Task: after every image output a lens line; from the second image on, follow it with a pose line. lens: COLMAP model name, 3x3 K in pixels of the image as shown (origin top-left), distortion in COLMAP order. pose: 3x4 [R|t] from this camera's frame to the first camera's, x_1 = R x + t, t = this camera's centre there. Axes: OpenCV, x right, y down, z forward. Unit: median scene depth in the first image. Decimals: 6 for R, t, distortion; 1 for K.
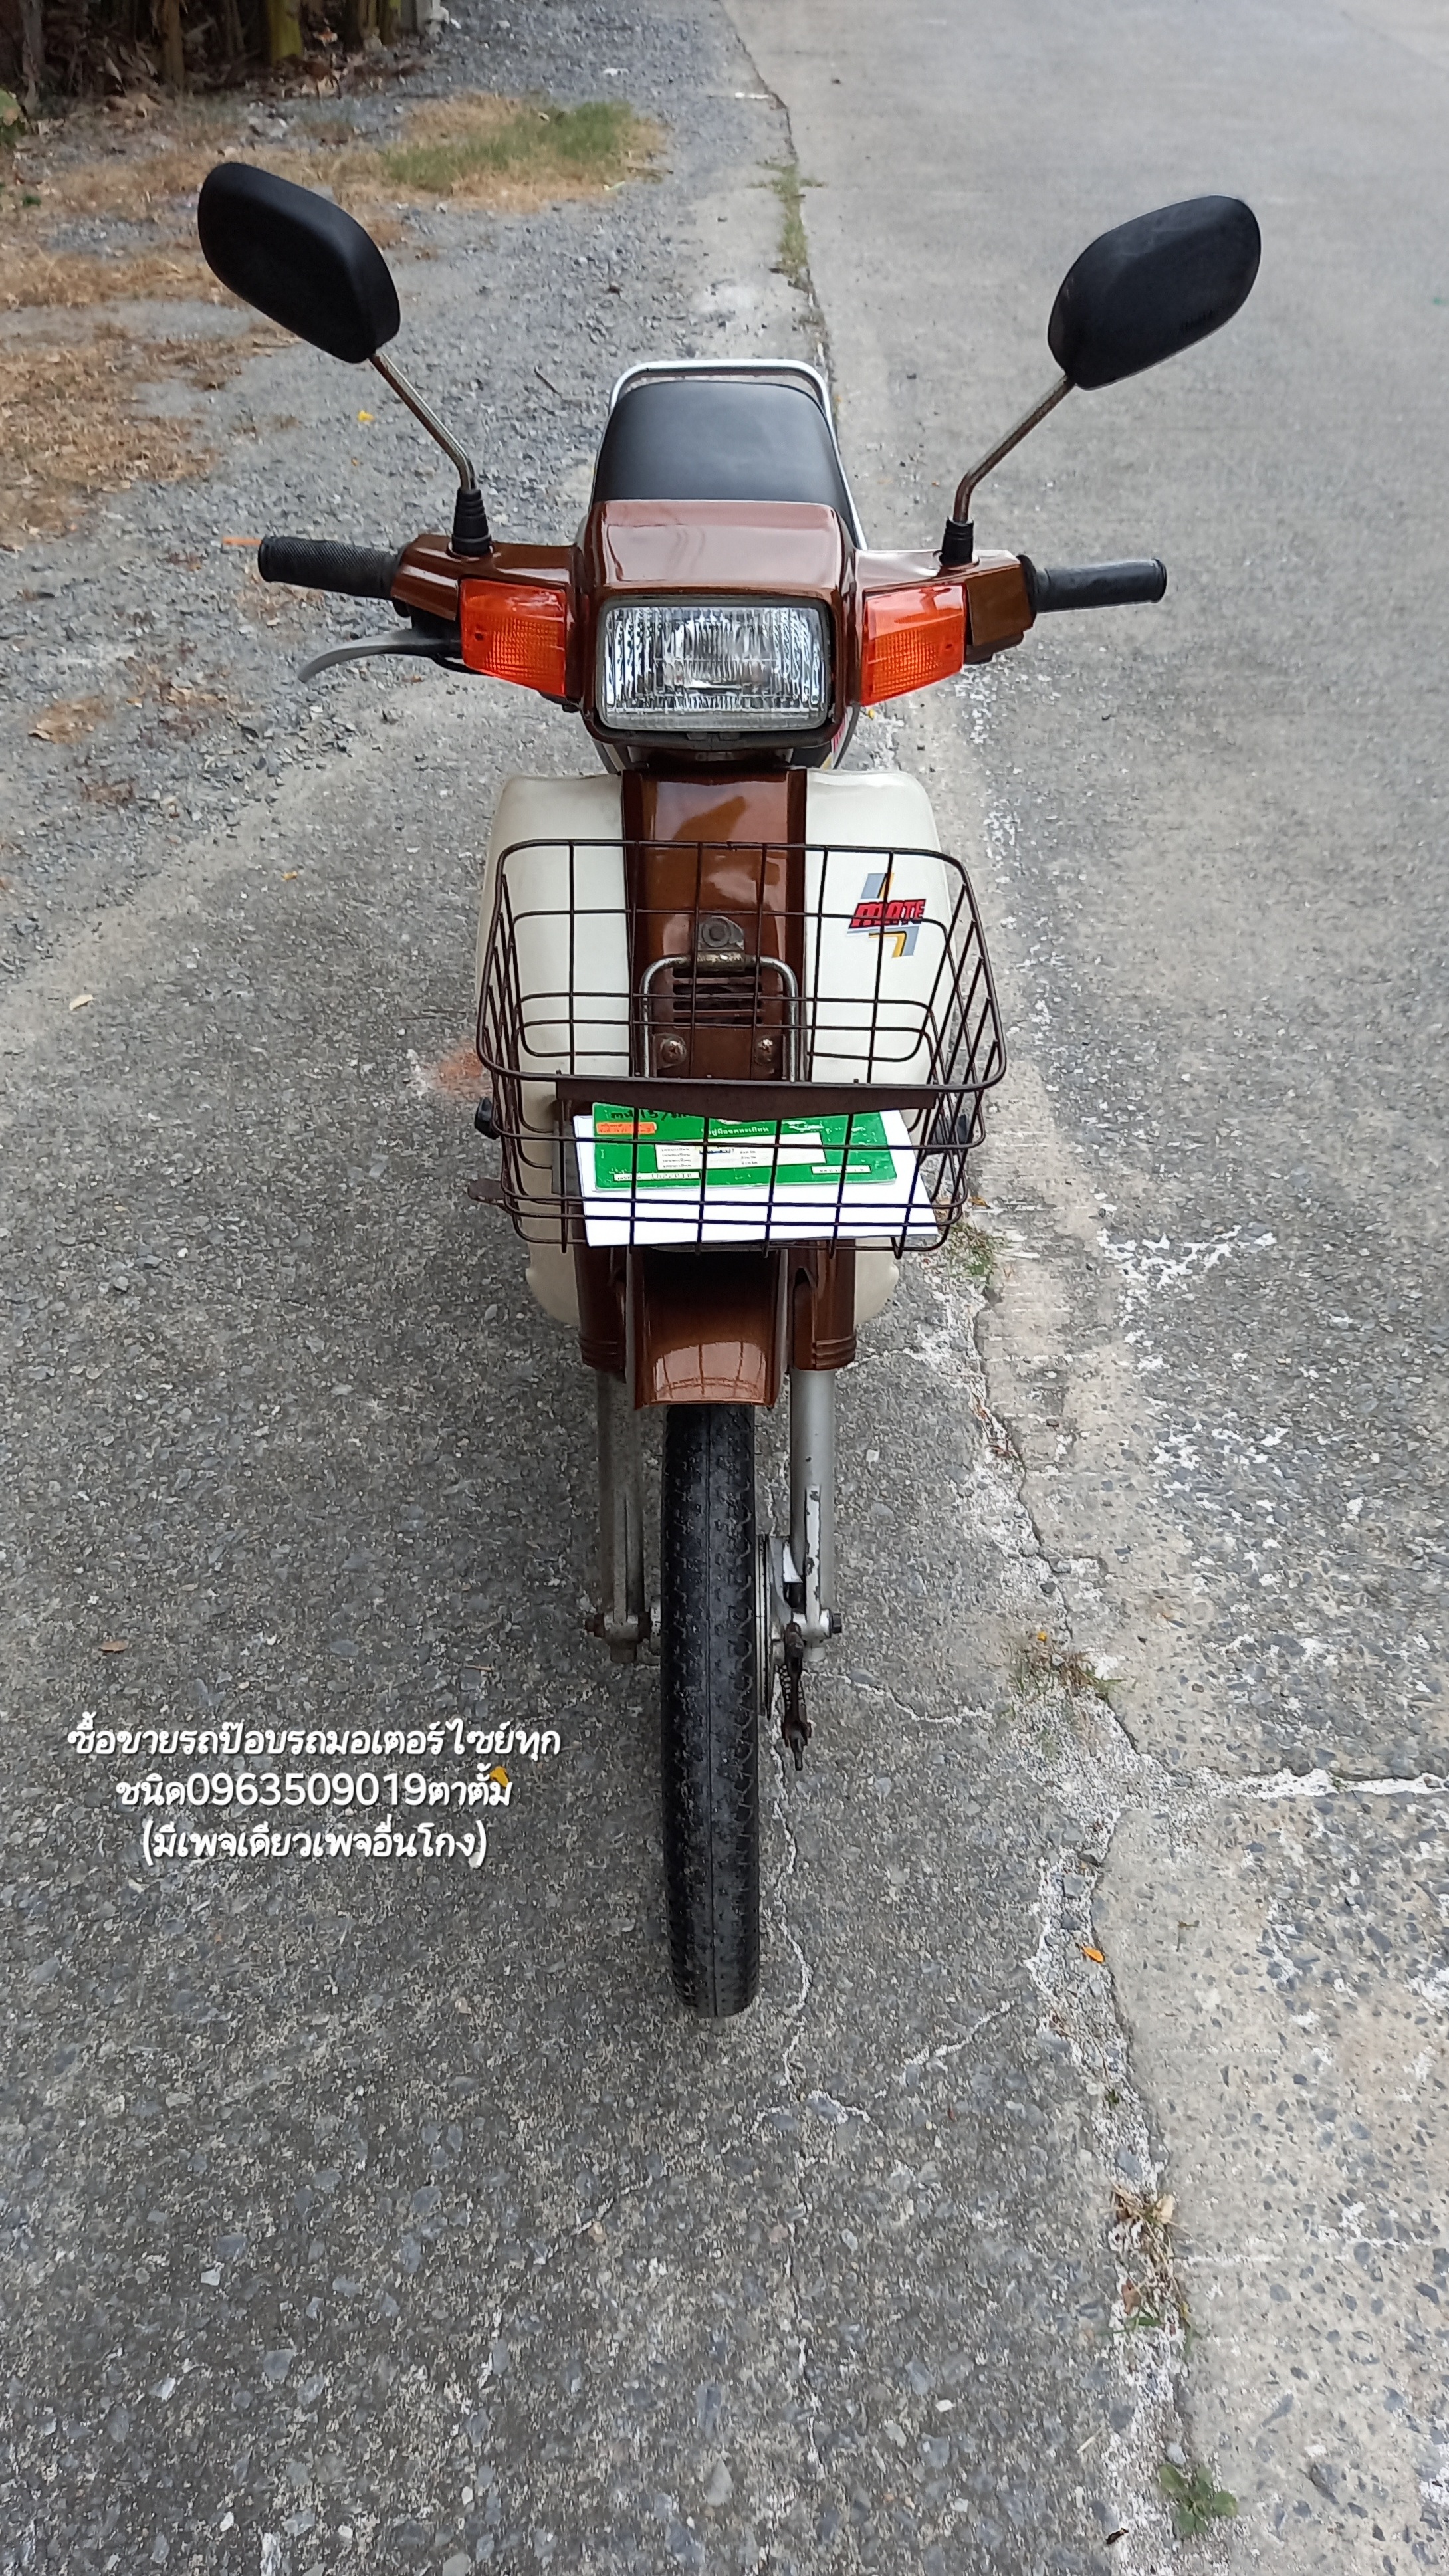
lens RADIAL K [[1894.3, 0, 699.4], [0, 1894.3, 1312.7], [0, 0, 1]] dist [0.054726, -0.057171]
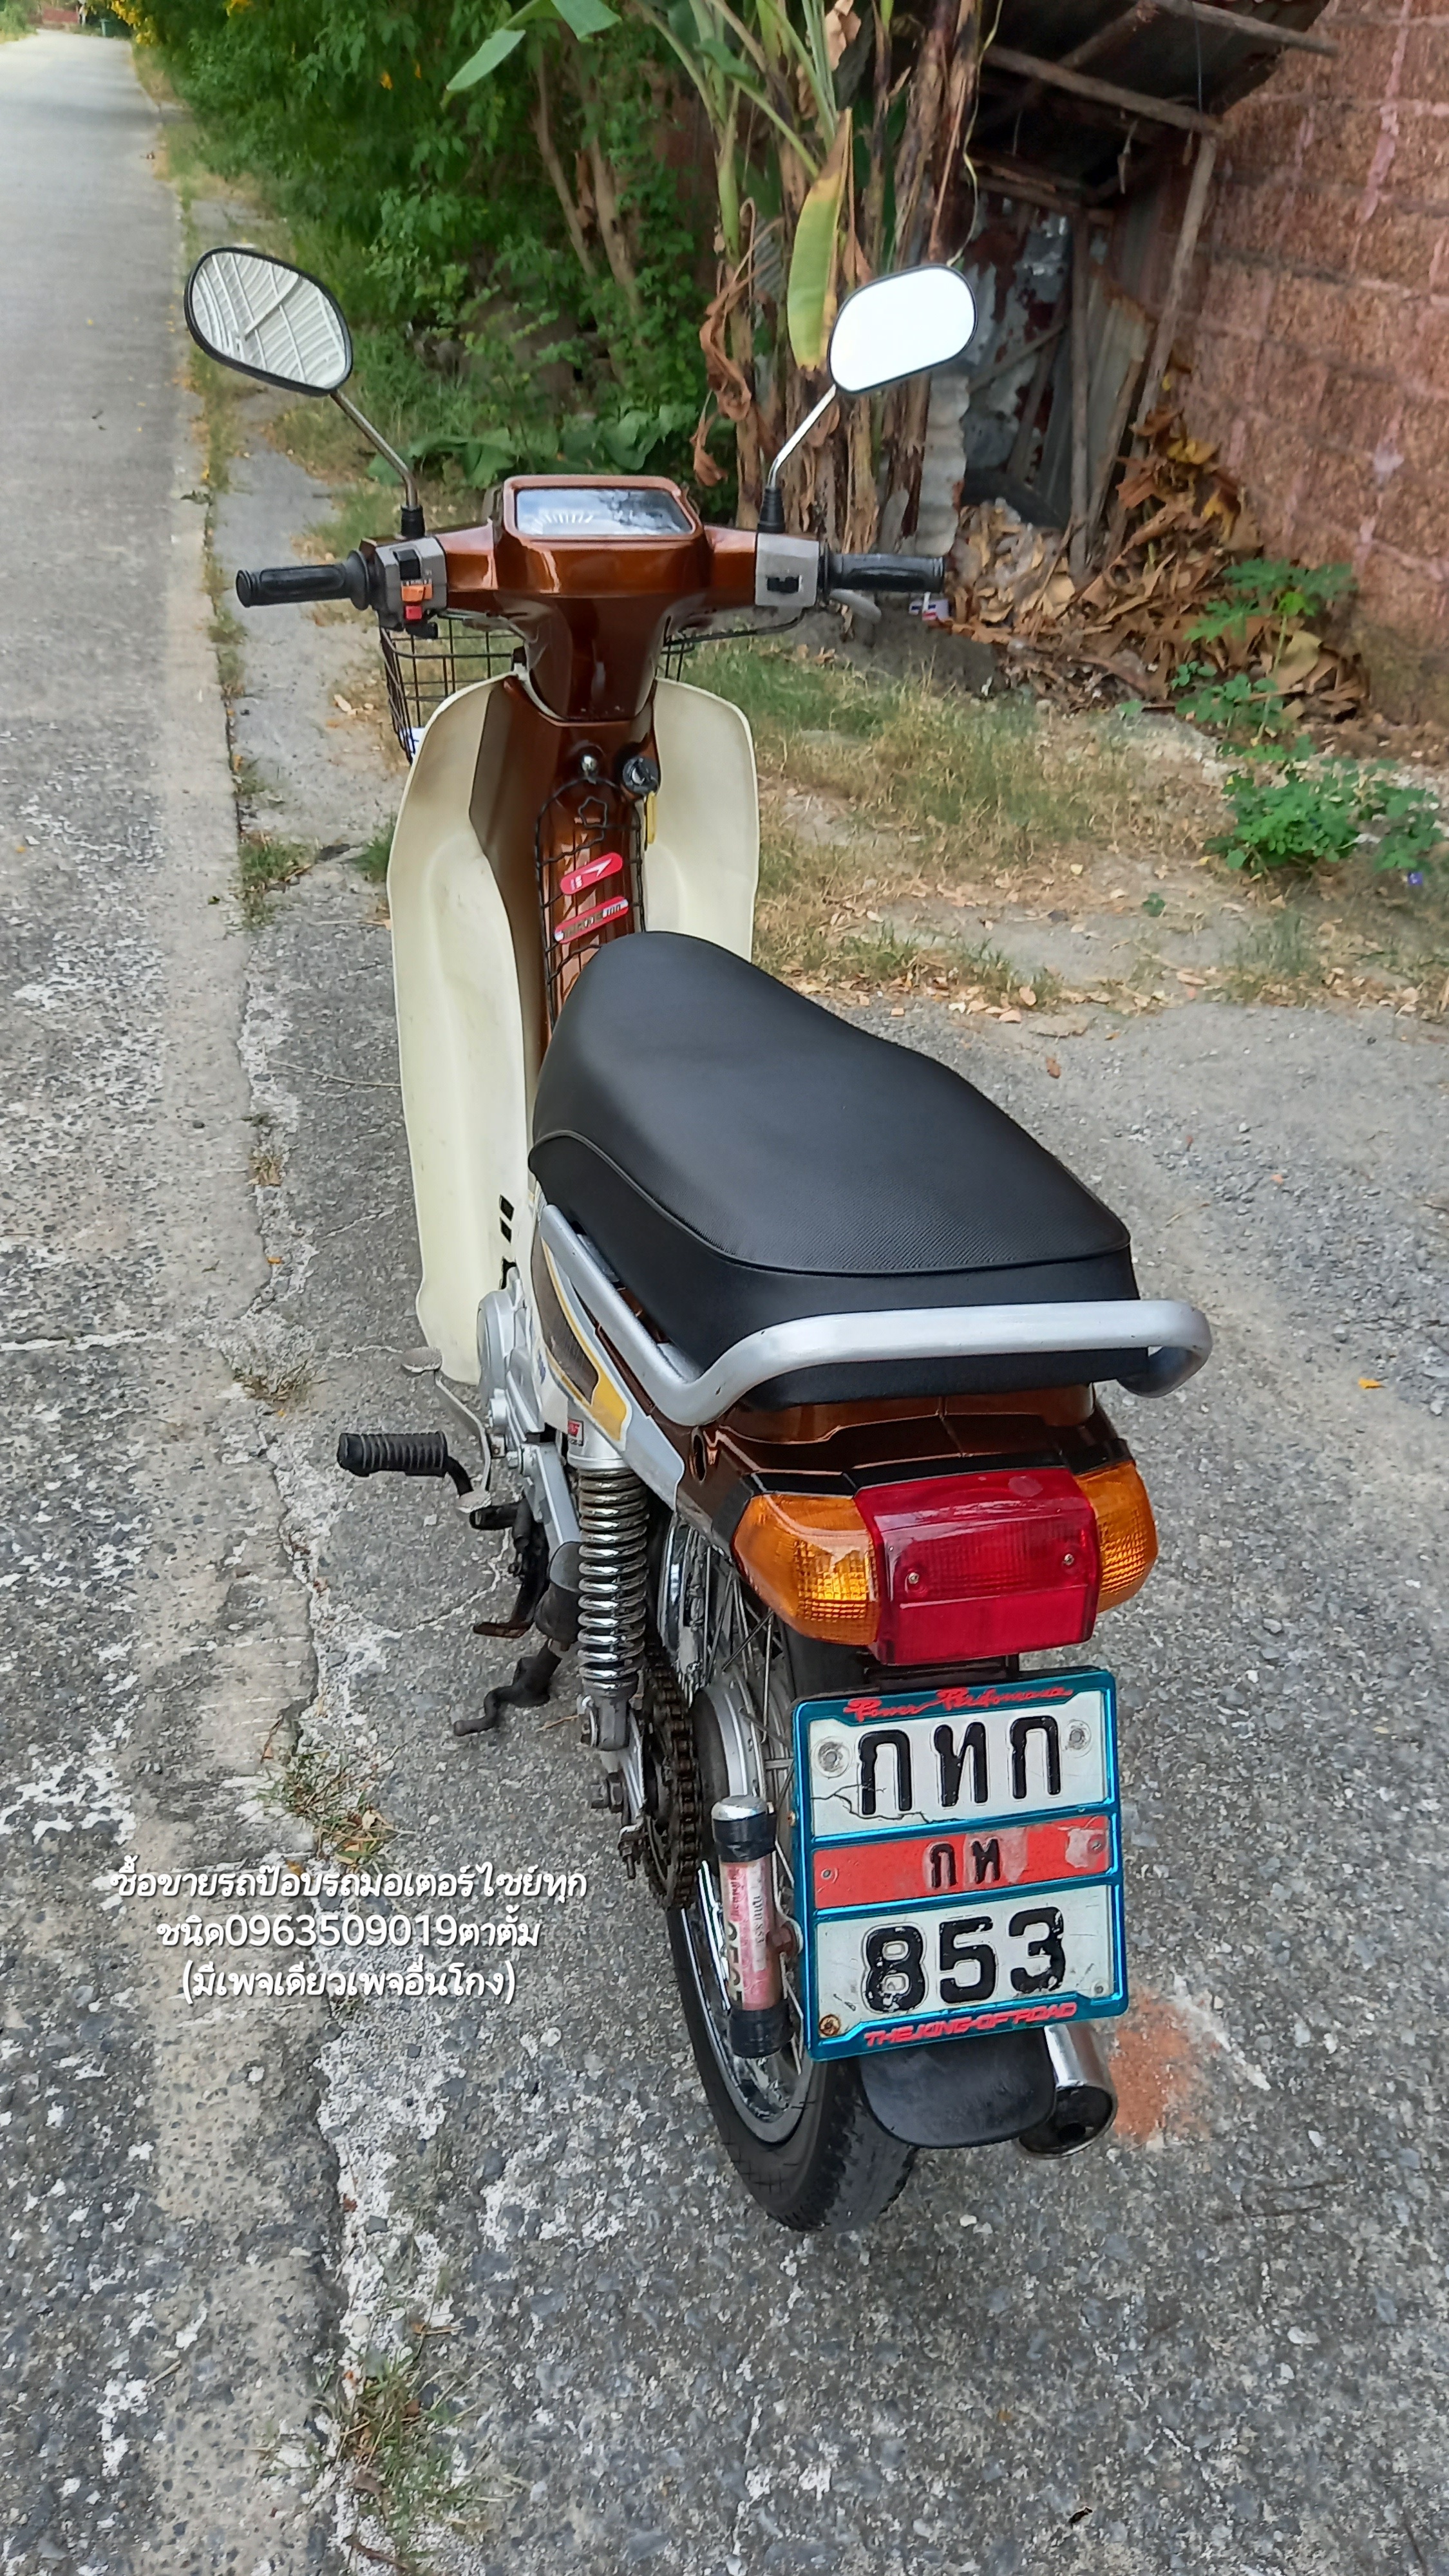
lens RADIAL K [[1894.2, 0, 703.9], [0, 1894.2, 1294.9], [0, 0, 1]] dist [0.054726, -0.057171]
pose [[-0.970893, 0.064246, -0.230736, 0.166483], [-0.200945, 0.305741, 0.930669, -0.887678], [0.130337, 0.949945, -0.283932, 1.127341]]
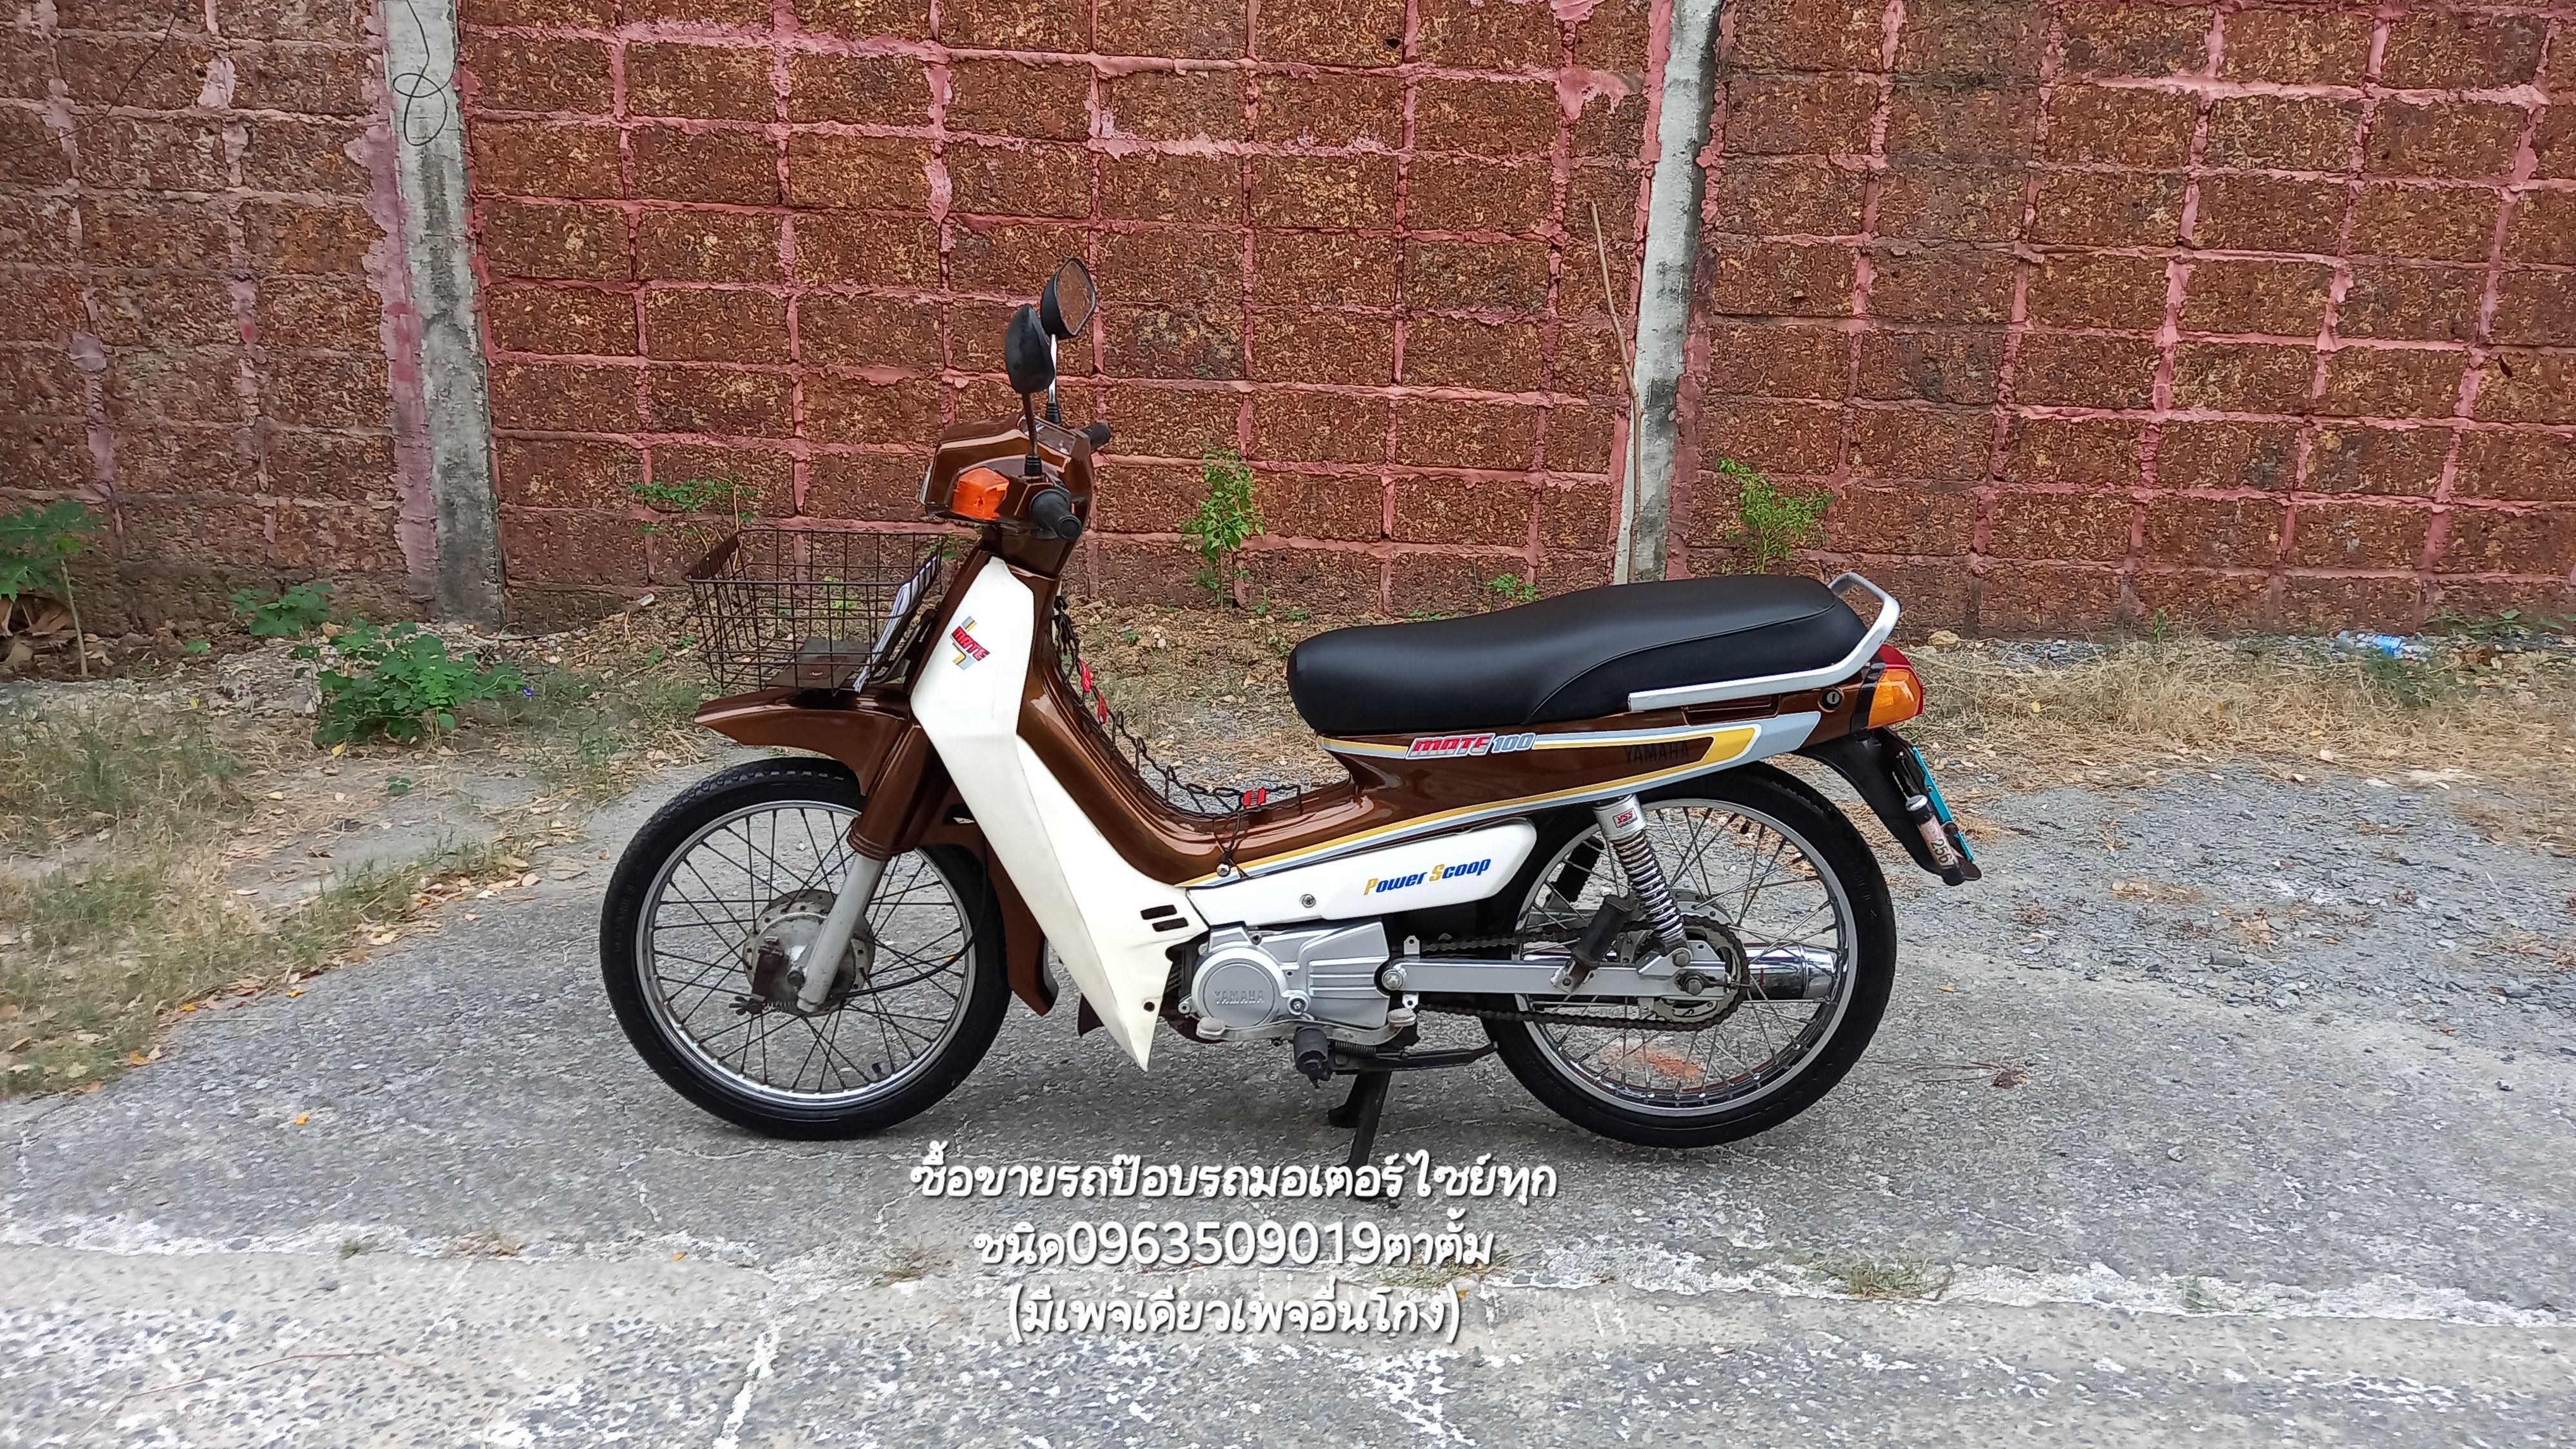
lens RADIAL K [[1894.2, 0, 1295.5], [0, 1894.2, 721.3], [0, 0, 1]] dist [0.054726, -0.057171]
pose [[-0.013659, 0.274517, -0.961485, 1.144559], [-0.664128, 0.716348, 0.213962, -0.461720], [0.747494, 0.641472, 0.172530, 0.615456]]
